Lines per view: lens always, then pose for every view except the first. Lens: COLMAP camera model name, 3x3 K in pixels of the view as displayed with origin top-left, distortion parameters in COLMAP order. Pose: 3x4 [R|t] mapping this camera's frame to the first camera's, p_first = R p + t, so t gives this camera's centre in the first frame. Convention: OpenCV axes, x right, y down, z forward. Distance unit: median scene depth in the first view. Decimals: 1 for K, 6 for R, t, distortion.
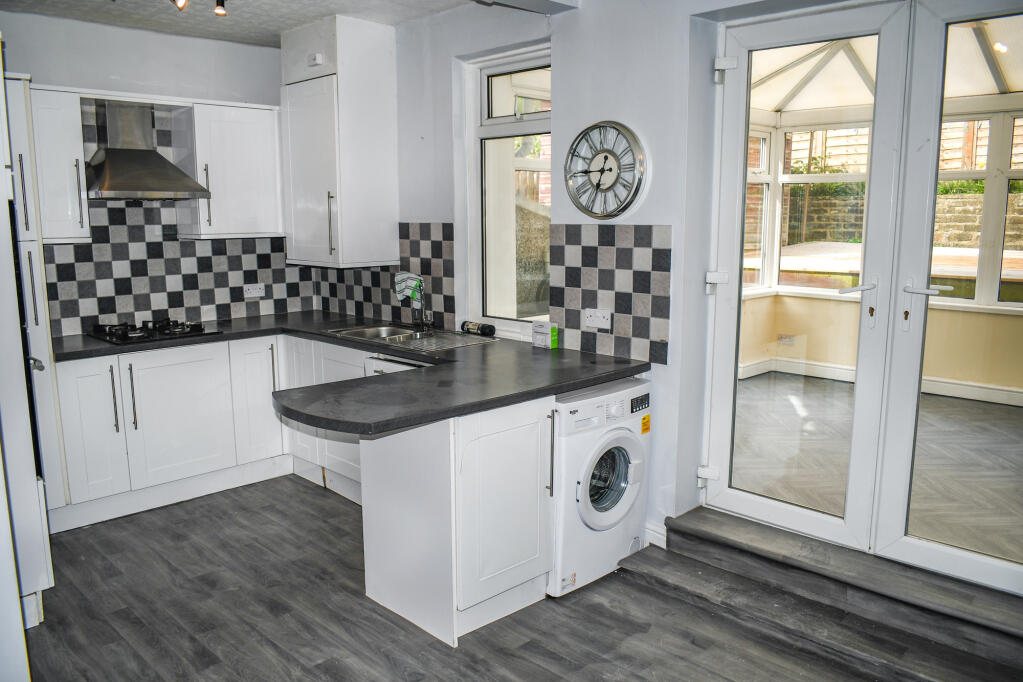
lens RADIAL K [[800.9, 0, 511.5], [0, 800.9, 341.0], [0, 0, 1]] dist [-0.038555, -0.002896]
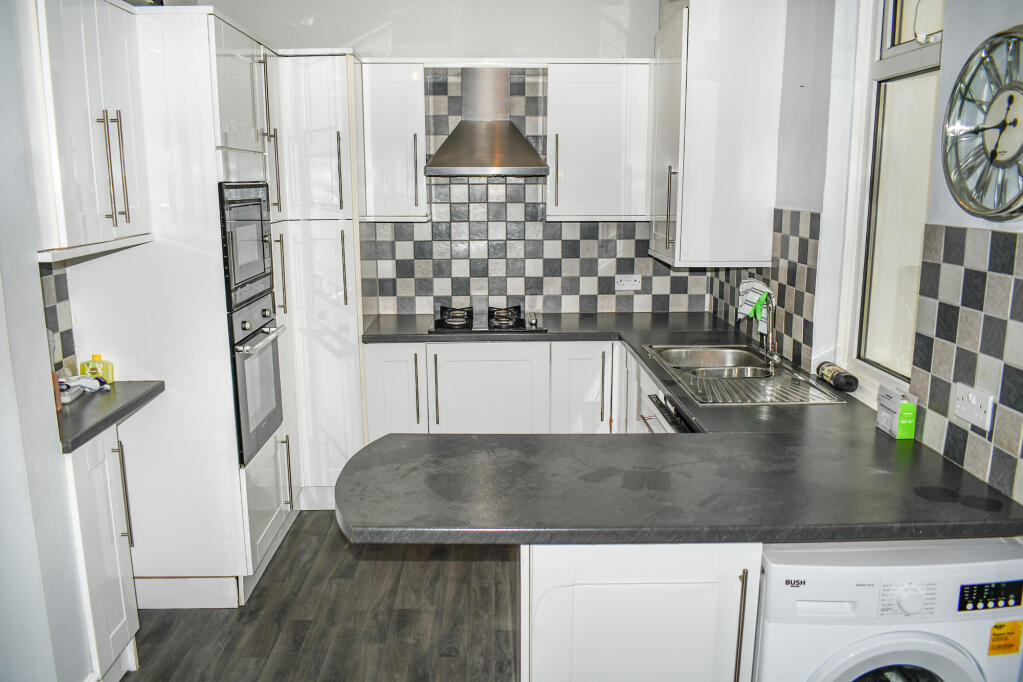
lens RADIAL K [[800.9, 0, 511.5], [0, 800.9, 341.0], [0, 0, 1]] dist [-0.038555, -0.002896]
pose [[0.720762, 0.137793, -0.679350, 0.205384], [-0.110086, 0.990359, 0.084078, -0.070282], [0.684386, 0.014187, 0.728982, 0.349790]]
